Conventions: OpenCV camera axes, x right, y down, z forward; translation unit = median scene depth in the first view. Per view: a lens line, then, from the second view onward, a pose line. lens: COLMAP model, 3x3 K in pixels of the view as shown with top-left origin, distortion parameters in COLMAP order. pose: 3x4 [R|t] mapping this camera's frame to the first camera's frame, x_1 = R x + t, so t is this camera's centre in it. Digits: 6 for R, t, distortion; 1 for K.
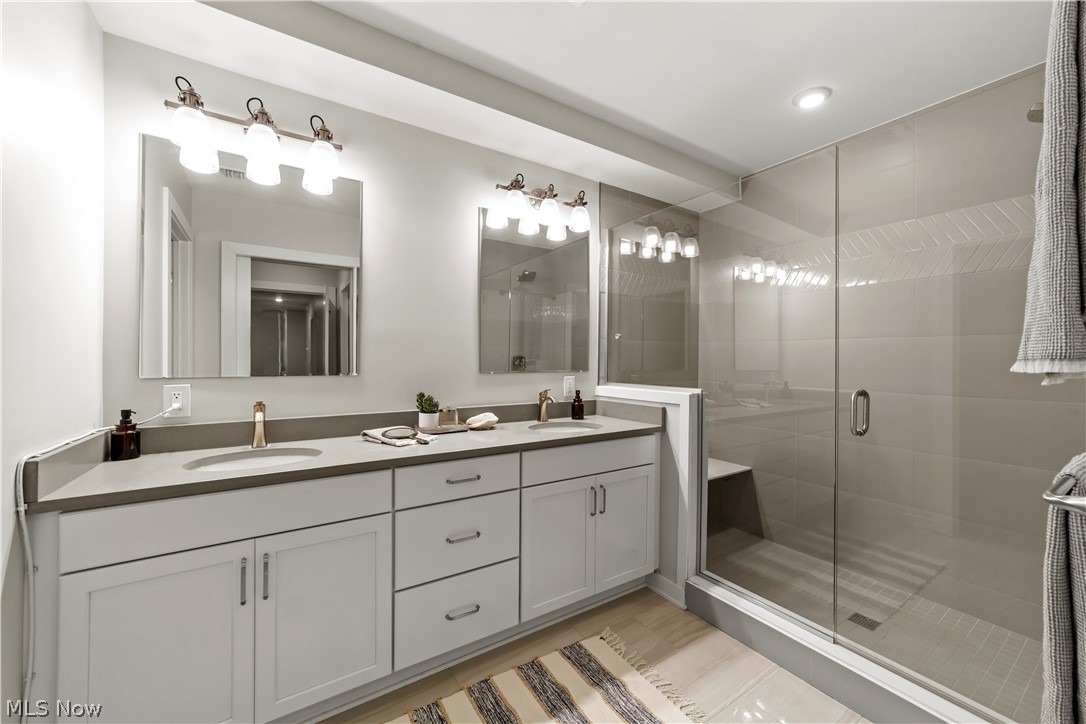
lens RADIAL K [[424.0, 0, 538.0], [0, 424.0, 358.6], [0, 0, 1]] dist [-0.007768, 0.001510]
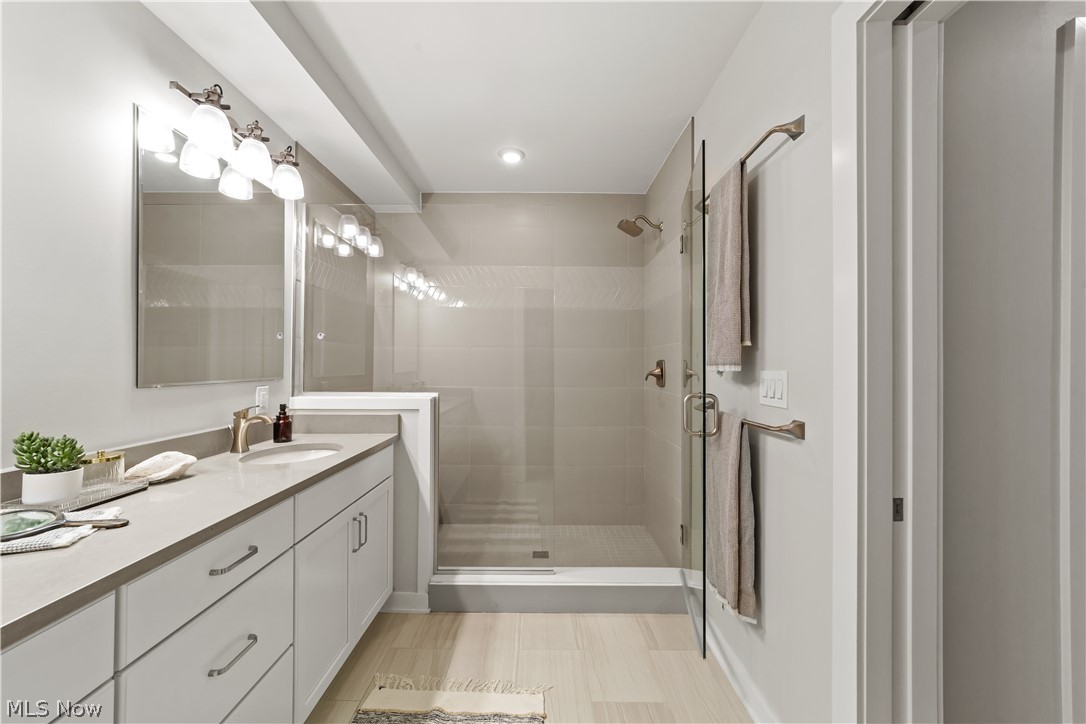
lens RADIAL K [[424.0, 0, 540.3], [0, 424.0, 364.0], [0, 0, 1]] dist [-0.007768, 0.001510]
pose [[0.542085, -0.002537, 0.840320, -0.328683], [-0.002080, 0.999988, 0.004361, -0.002440], [-0.840321, -0.004112, 0.542074, 0.218926]]
